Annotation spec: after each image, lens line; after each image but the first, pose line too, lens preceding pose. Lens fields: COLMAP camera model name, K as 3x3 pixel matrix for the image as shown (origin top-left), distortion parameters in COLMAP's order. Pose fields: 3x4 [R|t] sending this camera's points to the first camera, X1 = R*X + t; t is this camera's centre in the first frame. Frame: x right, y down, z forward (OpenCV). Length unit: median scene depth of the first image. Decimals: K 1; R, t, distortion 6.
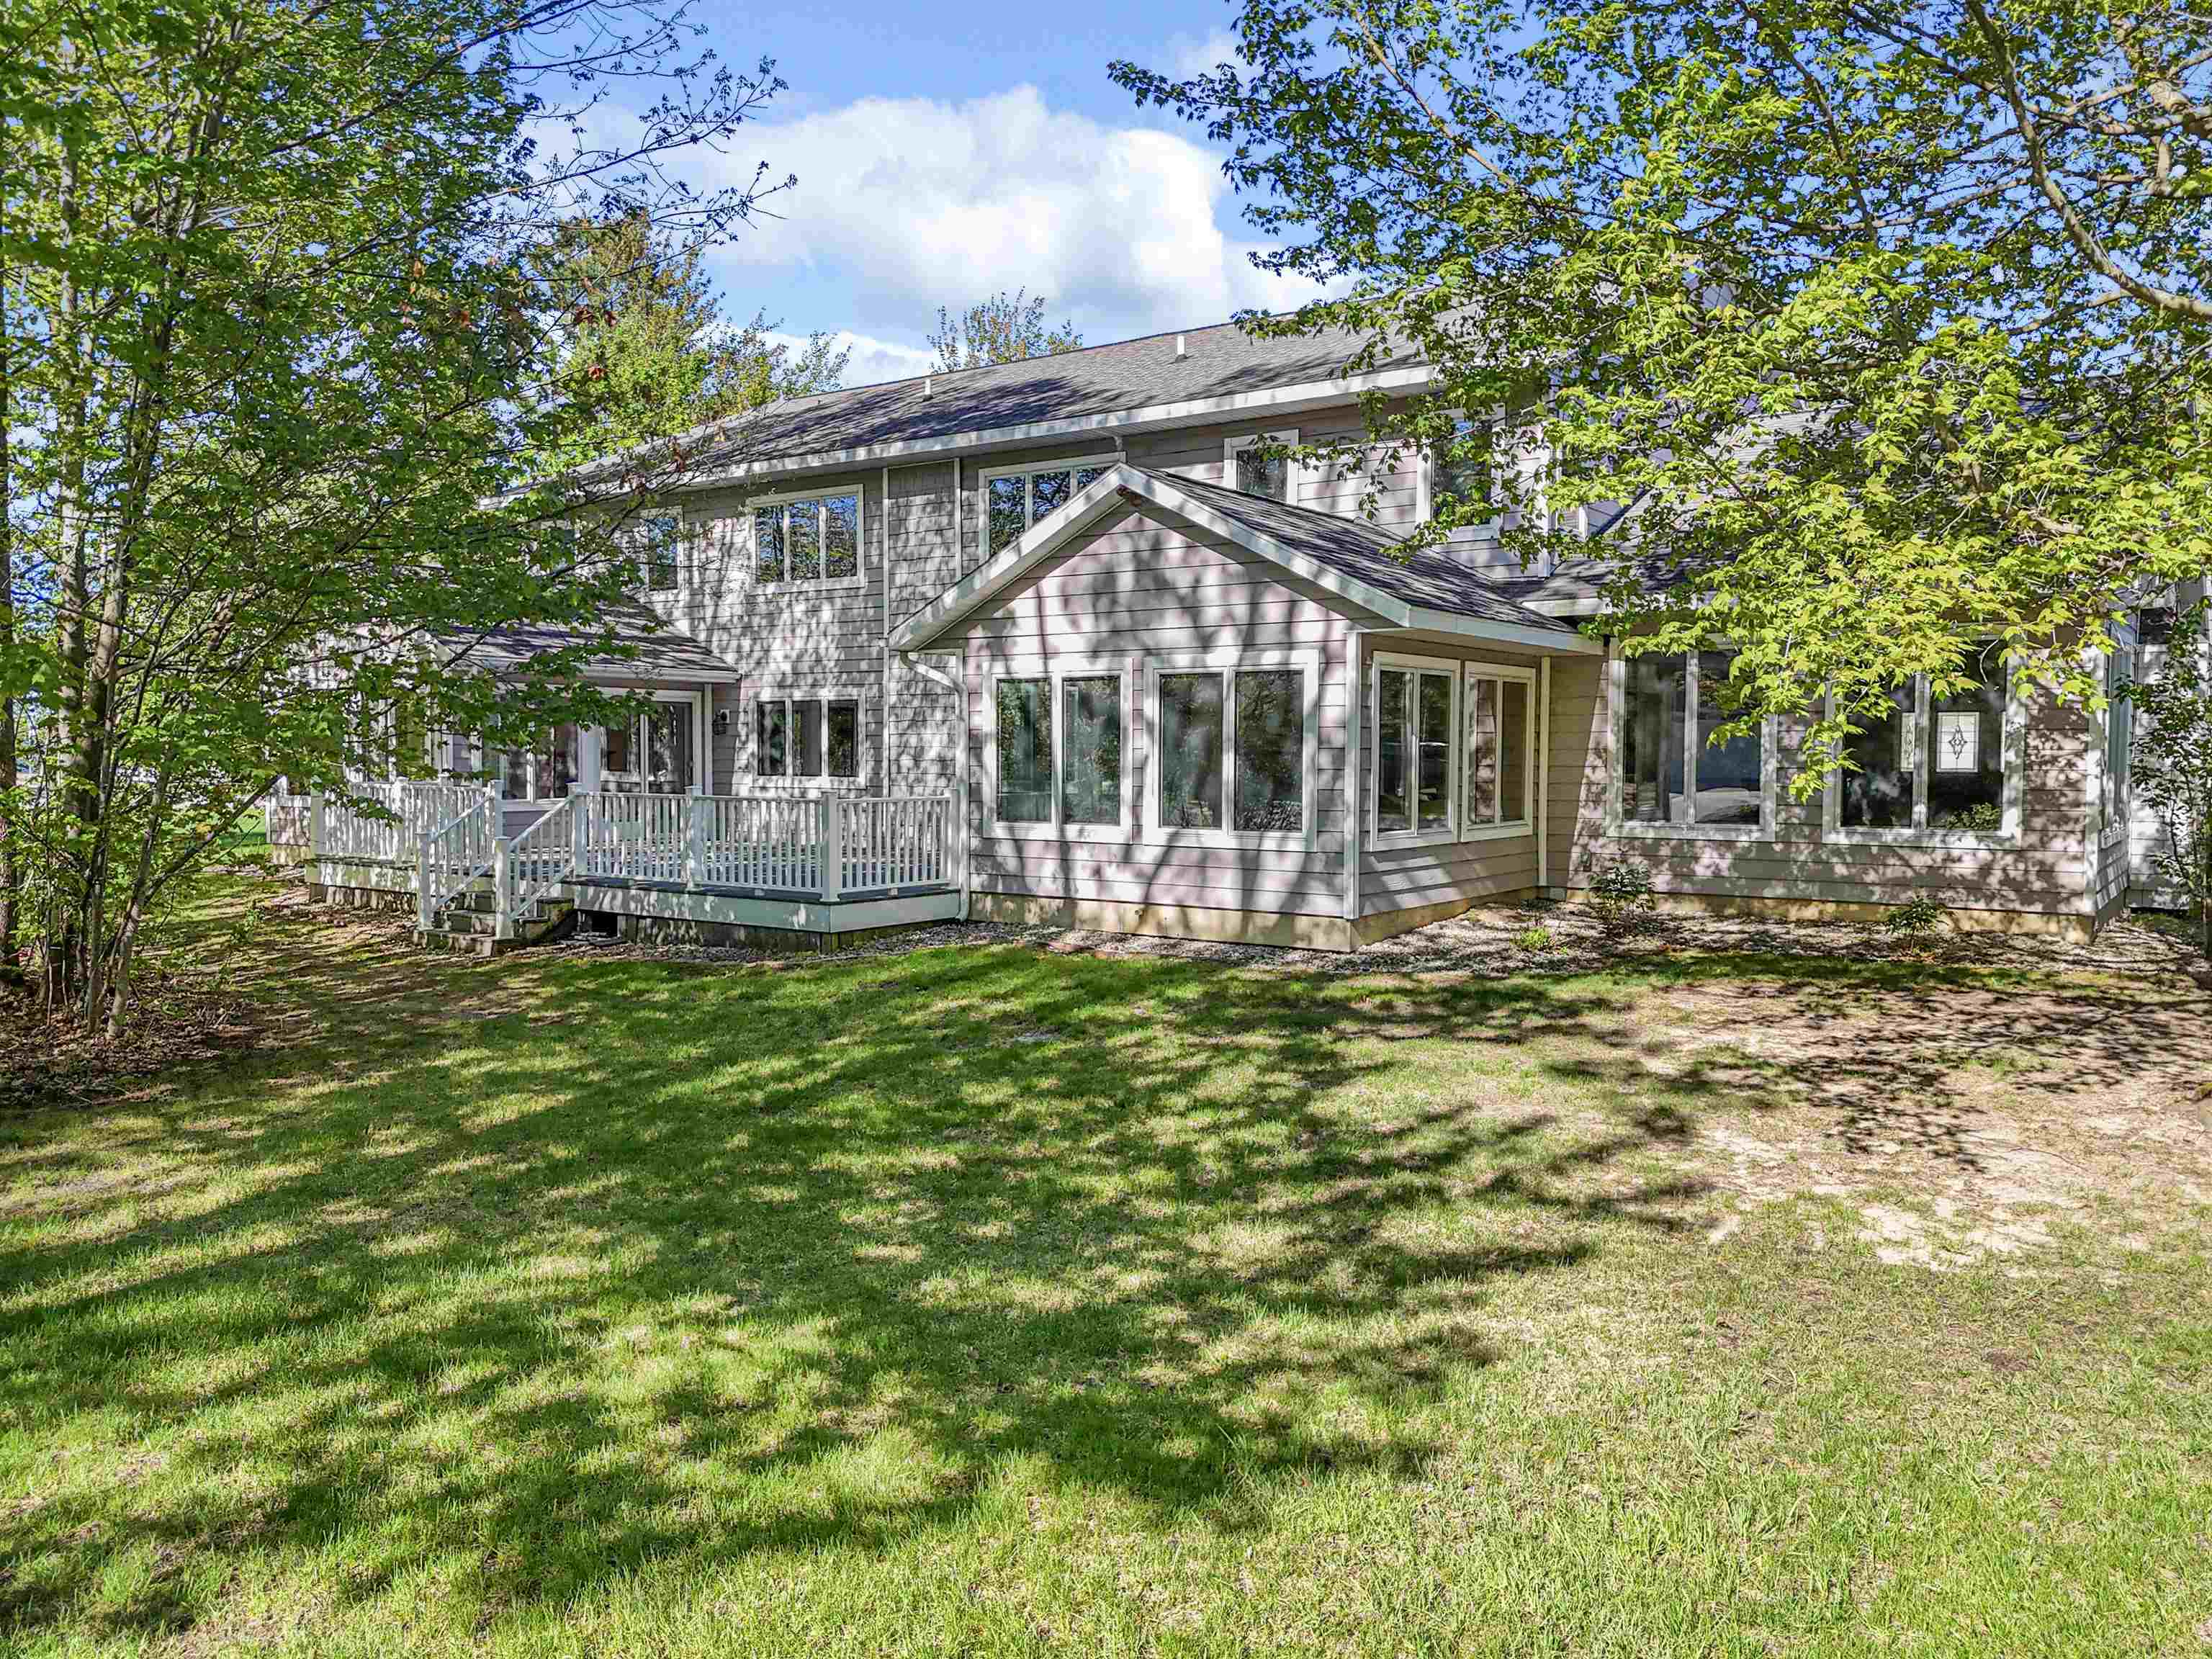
lens RADIAL K [[1618.4, 0, 1106.0], [0, 1618.4, 829.5], [0, 0, 1]] dist [0.089978, -0.052894]
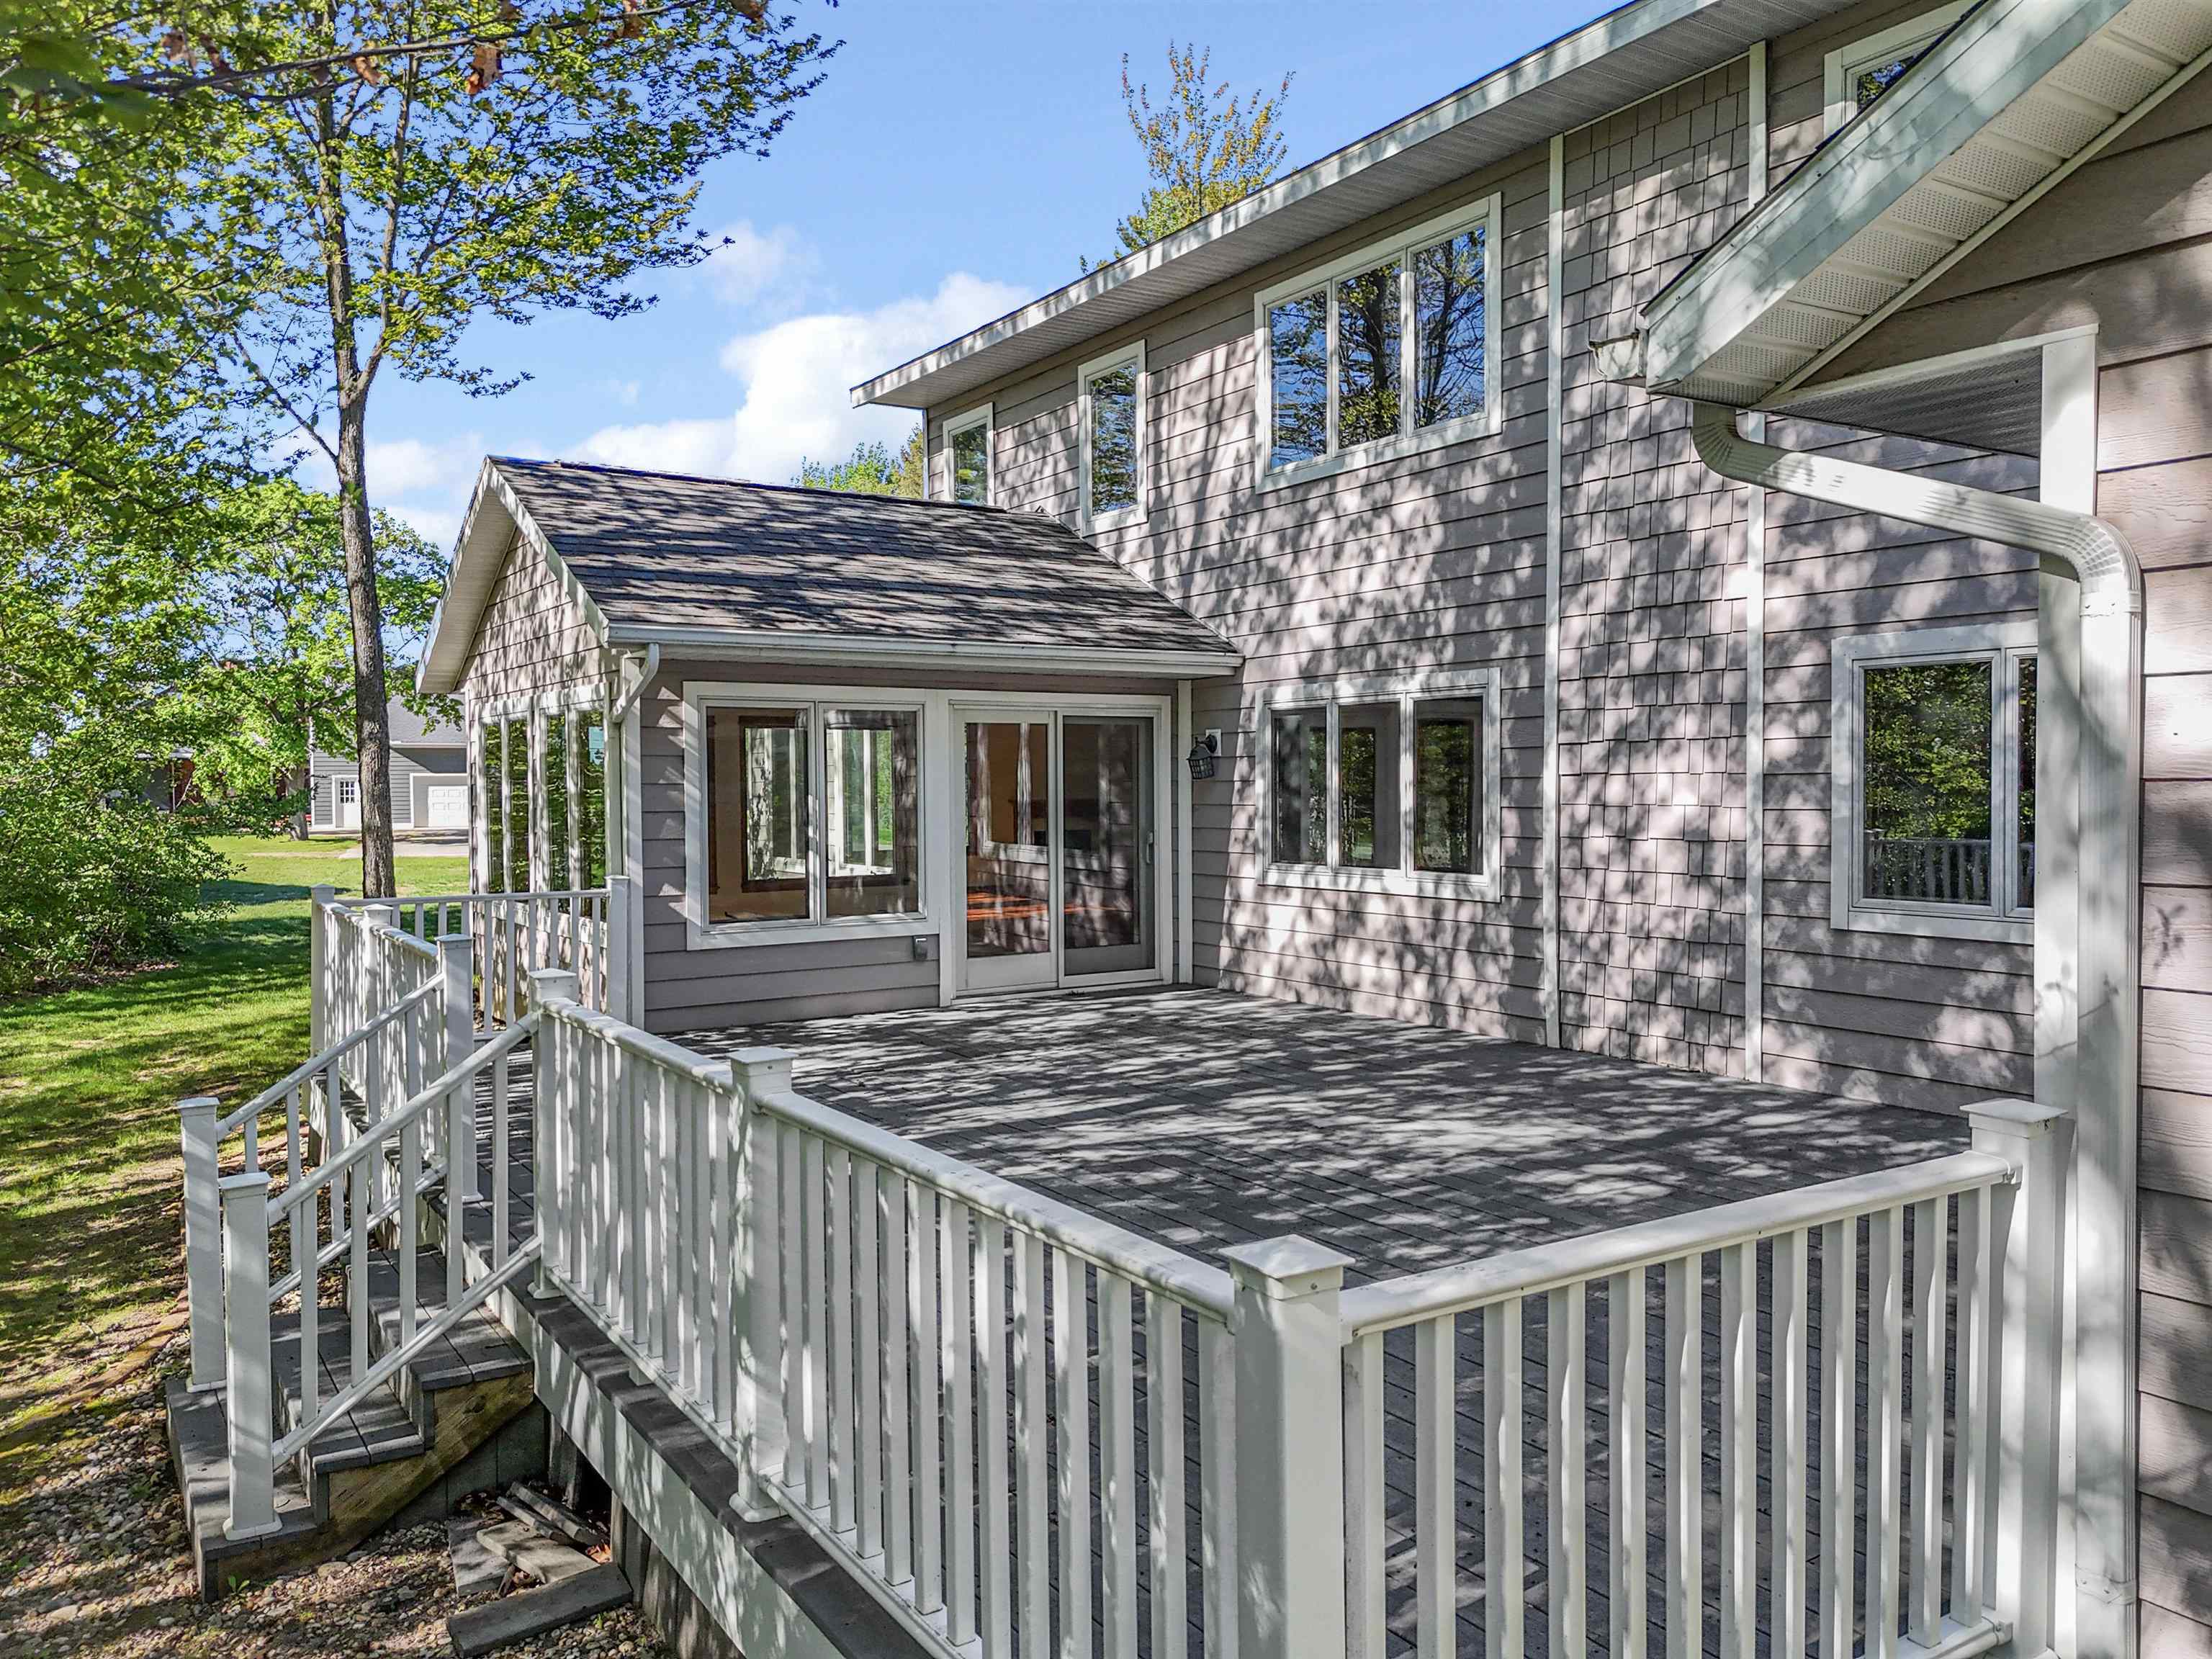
lens RADIAL K [[1618.4, 0, 1106.0], [0, 1618.4, 829.5], [0, 0, 1]] dist [0.089978, -0.052894]
pose [[0.930390, 0.000162, -0.366572, -0.084466], [-0.005051, 0.999911, -0.012379, -0.037544], [0.366537, 0.013369, 0.930307, 0.544768]]
